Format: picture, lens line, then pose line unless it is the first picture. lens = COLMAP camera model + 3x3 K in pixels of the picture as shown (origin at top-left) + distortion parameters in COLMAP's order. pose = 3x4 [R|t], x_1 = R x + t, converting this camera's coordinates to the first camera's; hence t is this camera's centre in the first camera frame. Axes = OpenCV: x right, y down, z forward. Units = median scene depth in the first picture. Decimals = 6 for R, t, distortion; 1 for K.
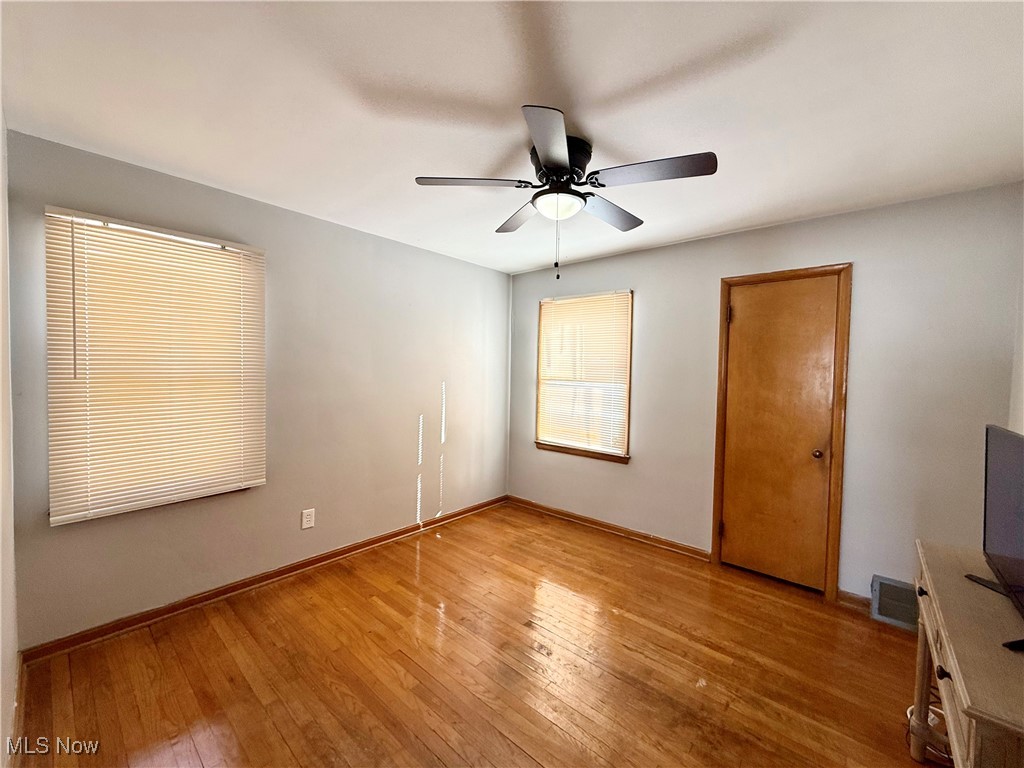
lens RADIAL K [[406.7, 0, 511.7], [0, 406.7, 382.6], [0, 0, 1]] dist [-0.000474, -0.000012]
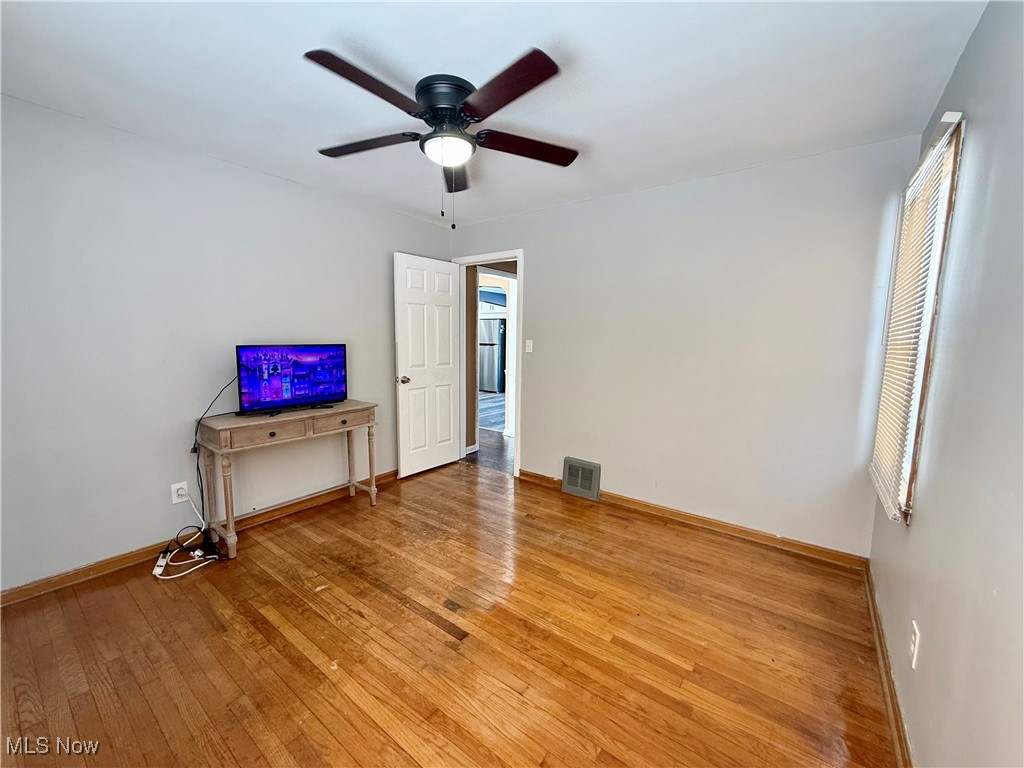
lens RADIAL K [[406.7, 0, 513.8], [0, 406.7, 387.1], [0, 0, 1]] dist [-0.000474, -0.000012]
pose [[-0.996449, -0.026615, -0.079887, 0.022042], [-0.038329, 0.988111, 0.148891, -0.024644], [0.074975, 0.151424, -0.985621, 1.980521]]
